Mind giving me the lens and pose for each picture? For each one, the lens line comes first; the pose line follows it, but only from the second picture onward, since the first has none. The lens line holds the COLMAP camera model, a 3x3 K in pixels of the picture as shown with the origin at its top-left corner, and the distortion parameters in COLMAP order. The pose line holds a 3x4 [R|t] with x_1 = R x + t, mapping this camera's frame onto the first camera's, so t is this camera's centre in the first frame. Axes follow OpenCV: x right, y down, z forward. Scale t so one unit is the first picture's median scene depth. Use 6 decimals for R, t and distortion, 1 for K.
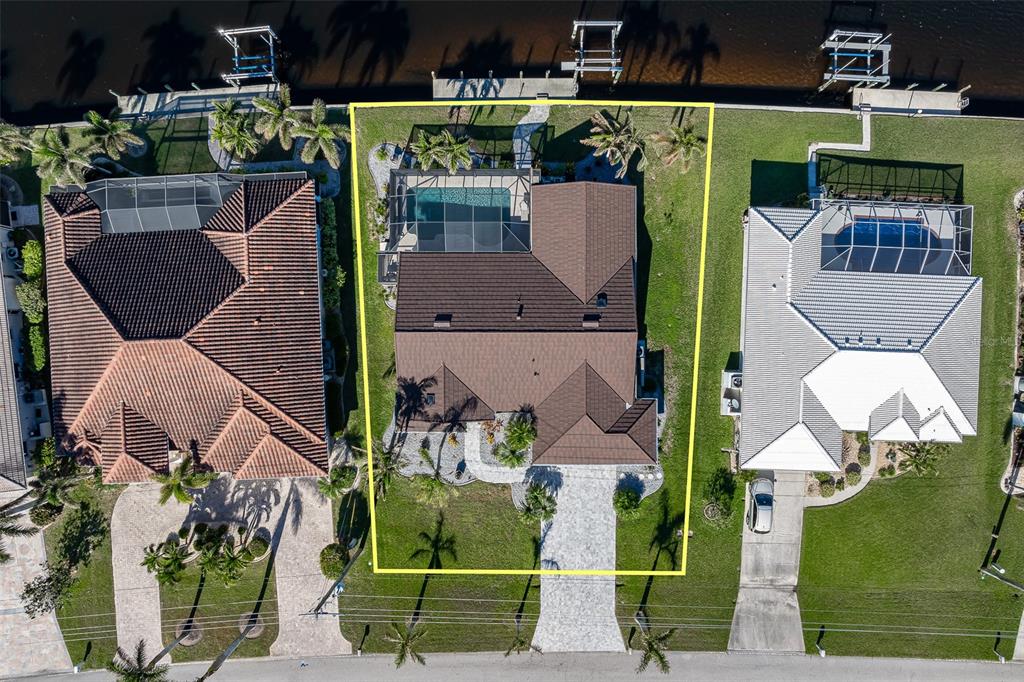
lens RADIAL K [[713.0, 0, 534.8], [0, 713.0, 345.6], [0, 0, 1]] dist [-0.006112, -0.000968]
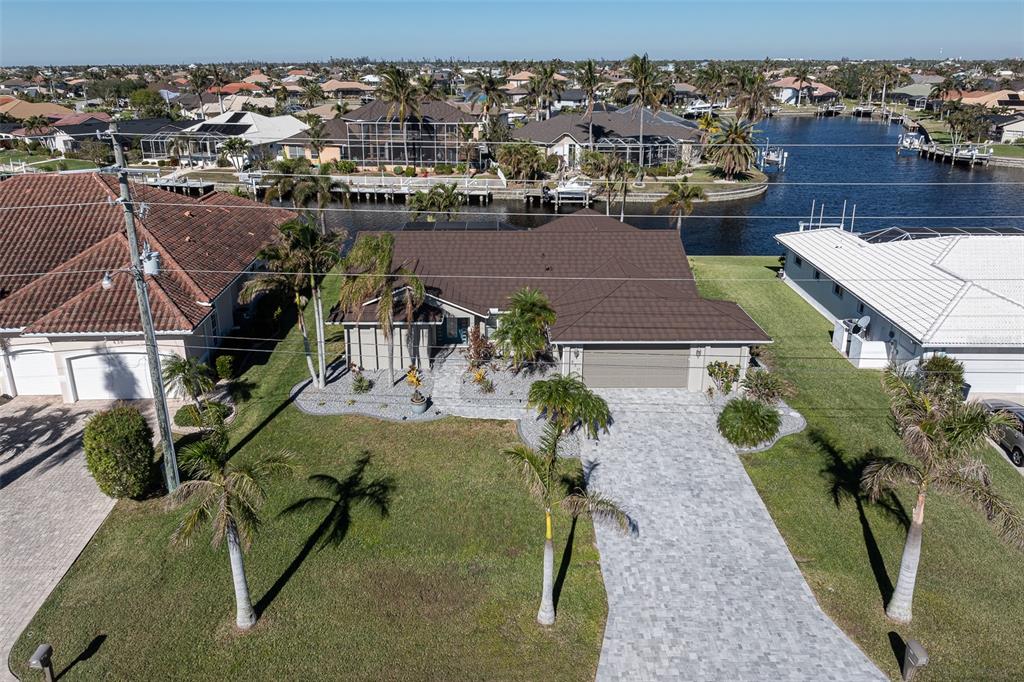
lens RADIAL K [[733.1, 0, 506.6], [0, 733.1, 305.5], [0, 0, 1]] dist [-0.007975, 0.005014]
pose [[0.999471, -0.032205, 0.004548, -0.039334], [0.014742, 0.323916, -0.945971, 0.676770], [0.028992, 0.945537, 0.324220, 0.748501]]
